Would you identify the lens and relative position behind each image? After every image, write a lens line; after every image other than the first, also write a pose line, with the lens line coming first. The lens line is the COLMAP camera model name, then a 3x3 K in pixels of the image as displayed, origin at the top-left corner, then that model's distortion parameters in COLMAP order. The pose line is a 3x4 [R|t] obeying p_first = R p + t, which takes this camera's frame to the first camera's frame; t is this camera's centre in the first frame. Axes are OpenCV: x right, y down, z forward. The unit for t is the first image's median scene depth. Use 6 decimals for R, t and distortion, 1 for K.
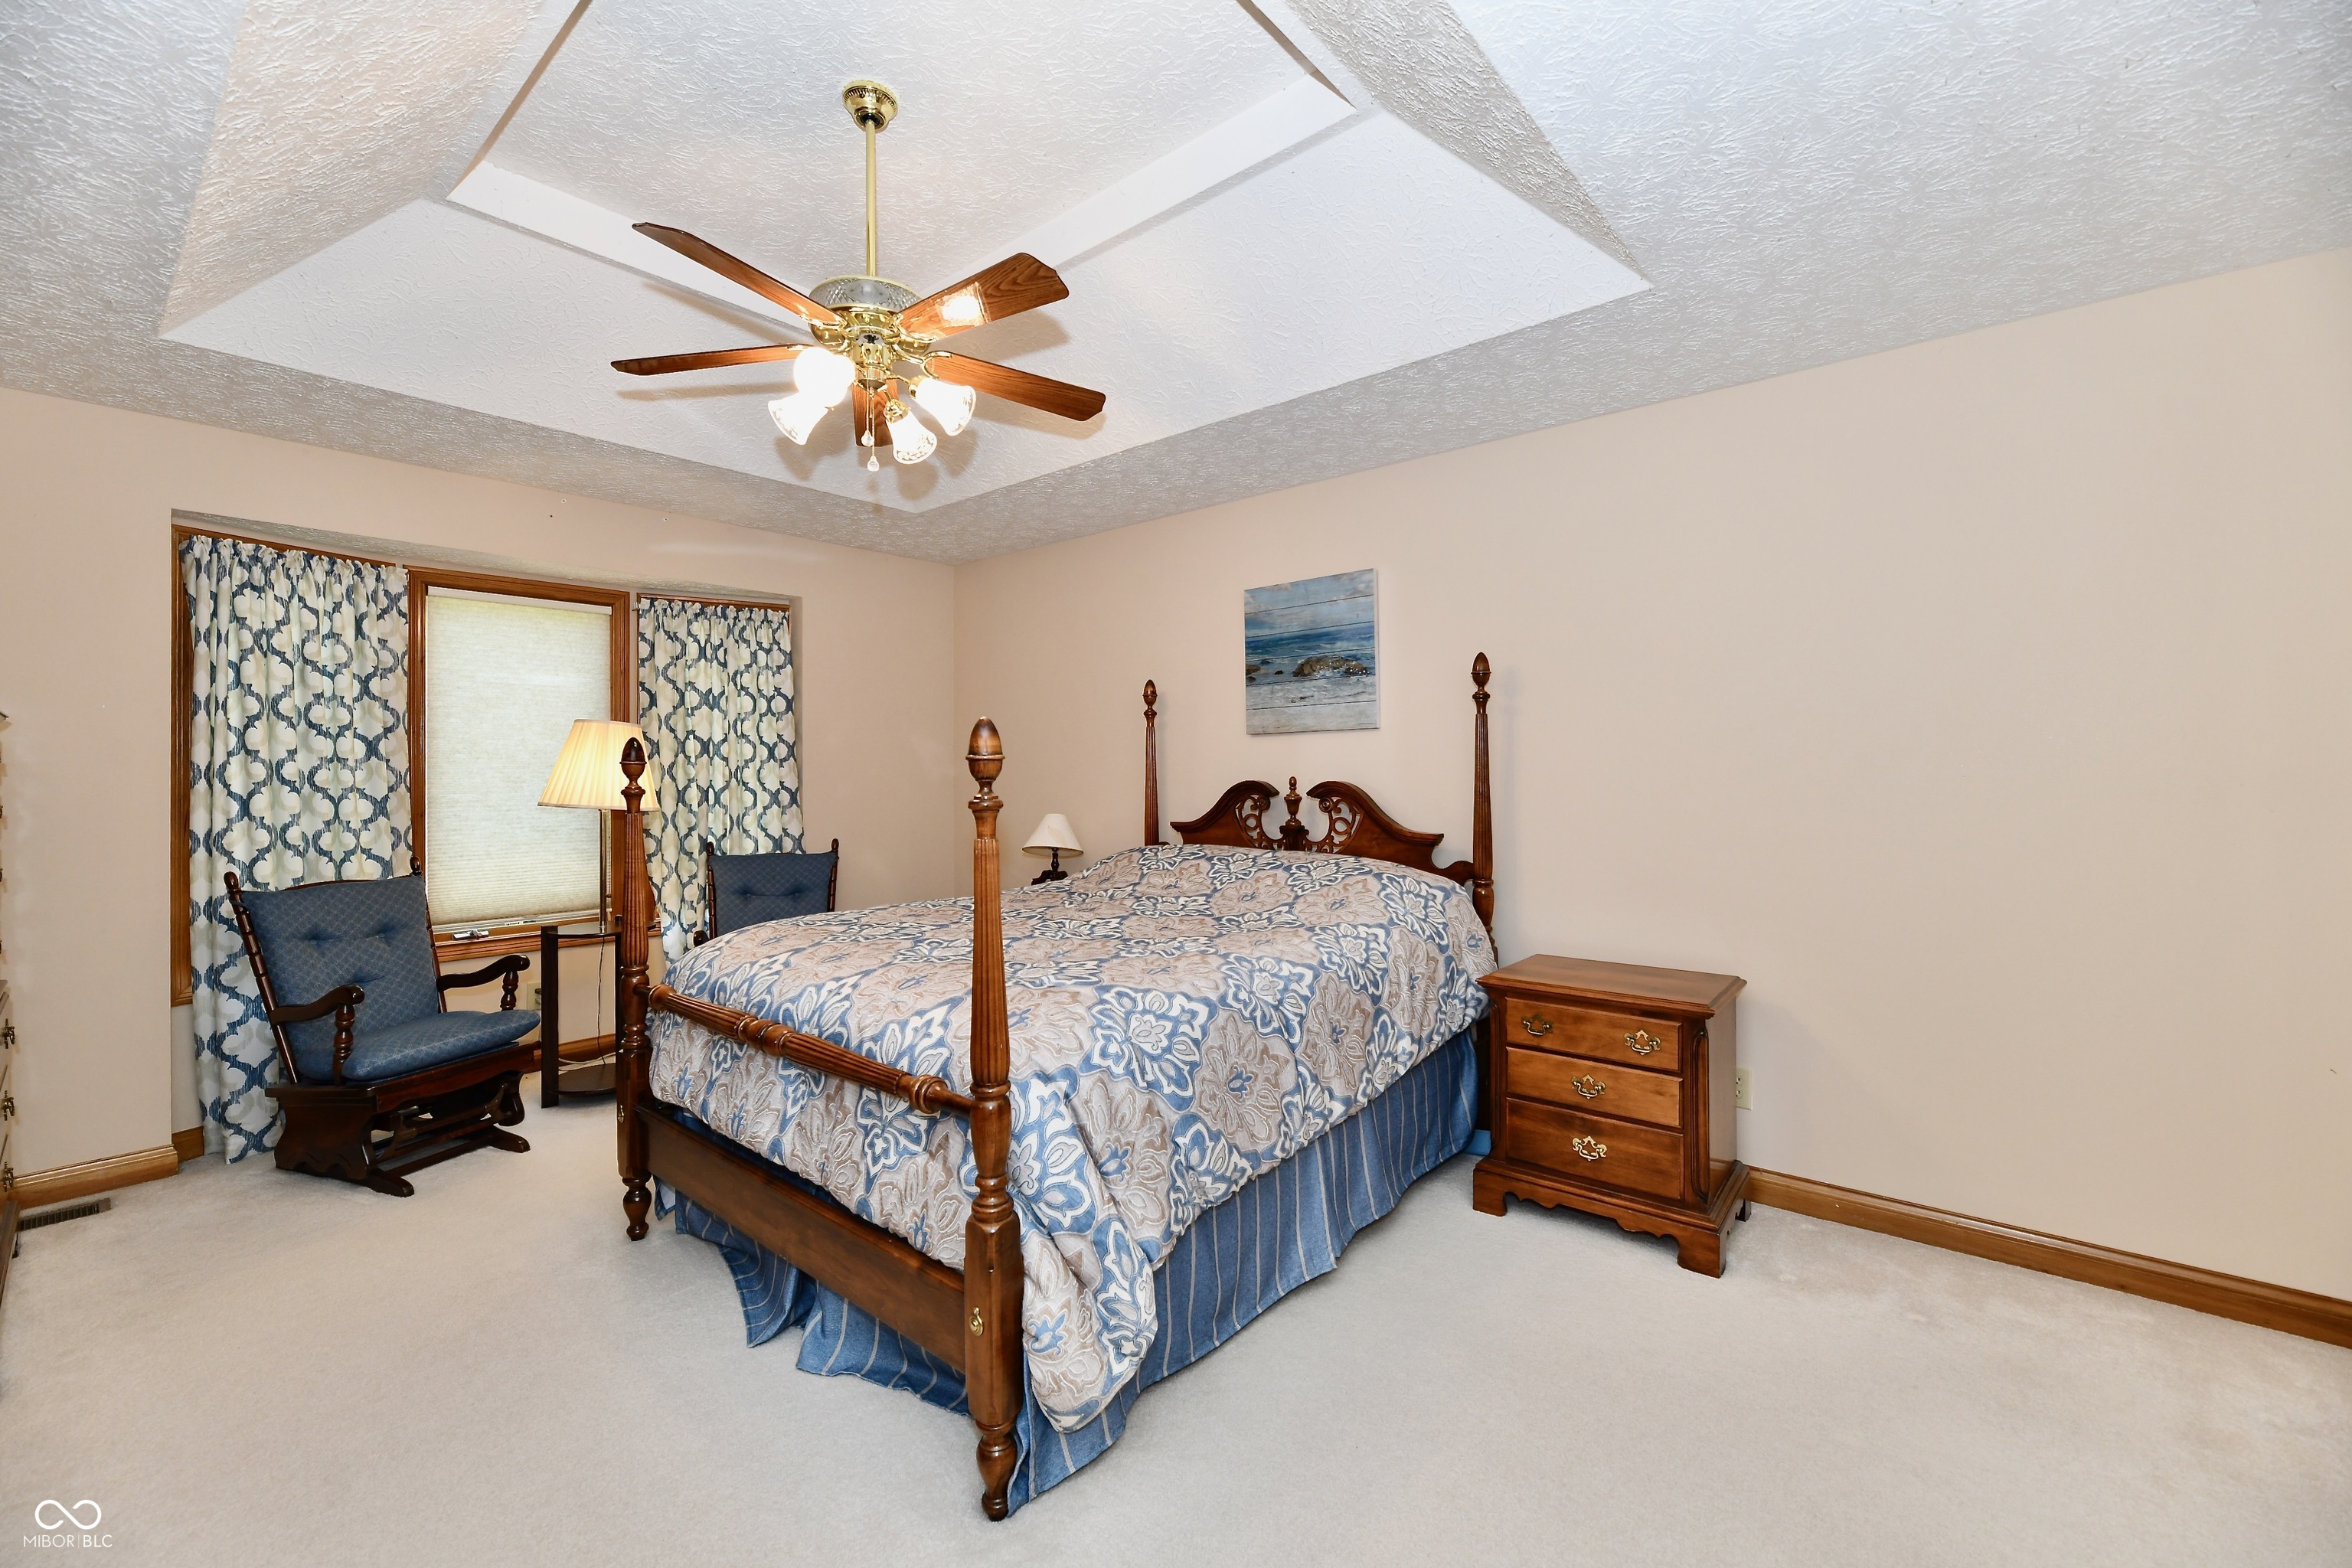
lens RADIAL K [[965.2, 0, 1162.4], [0, 965.2, 768.1], [0, 0, 1]] dist [-0.000970, -0.003108]
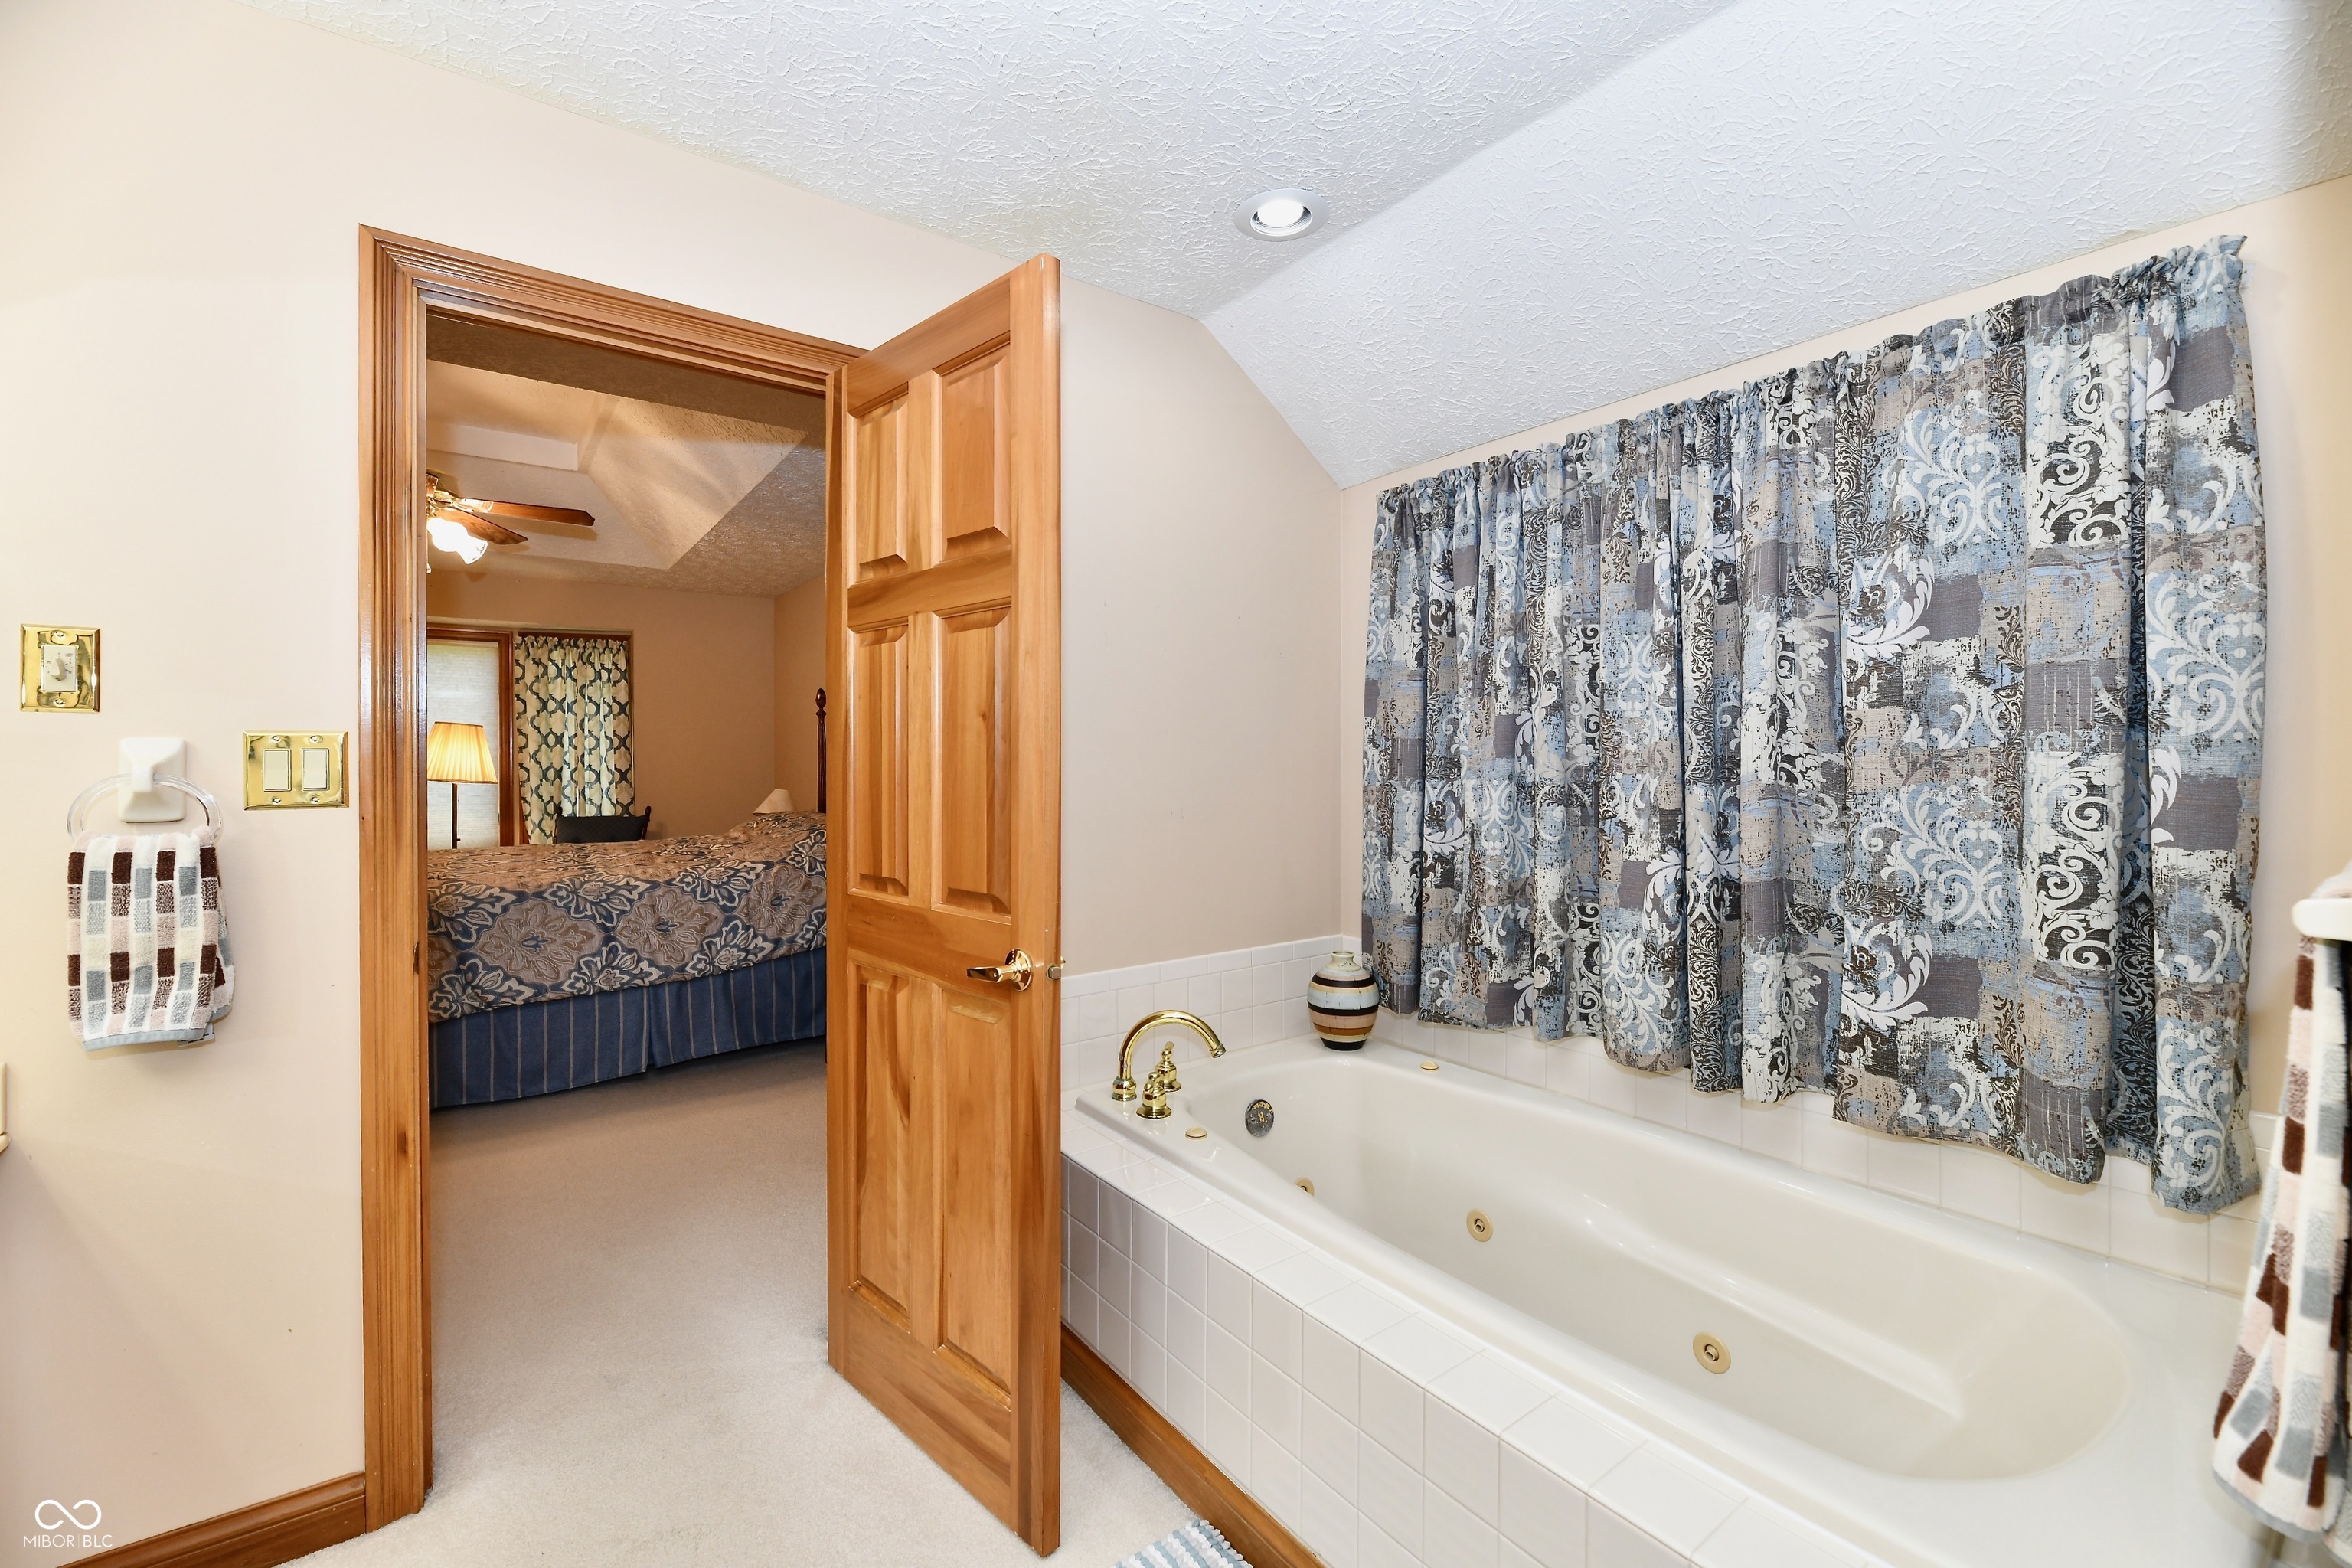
lens RADIAL K [[965.2, 0, 1164.7], [0, 965.2, 764.6], [0, 0, 1]] dist [-0.000970, -0.003108]
pose [[0.973280, 0.003977, -0.229588, 0.836077], [-0.002030, 0.999960, 0.008713, 0.000851], [0.229613, -0.008014, 0.973249, -0.201590]]
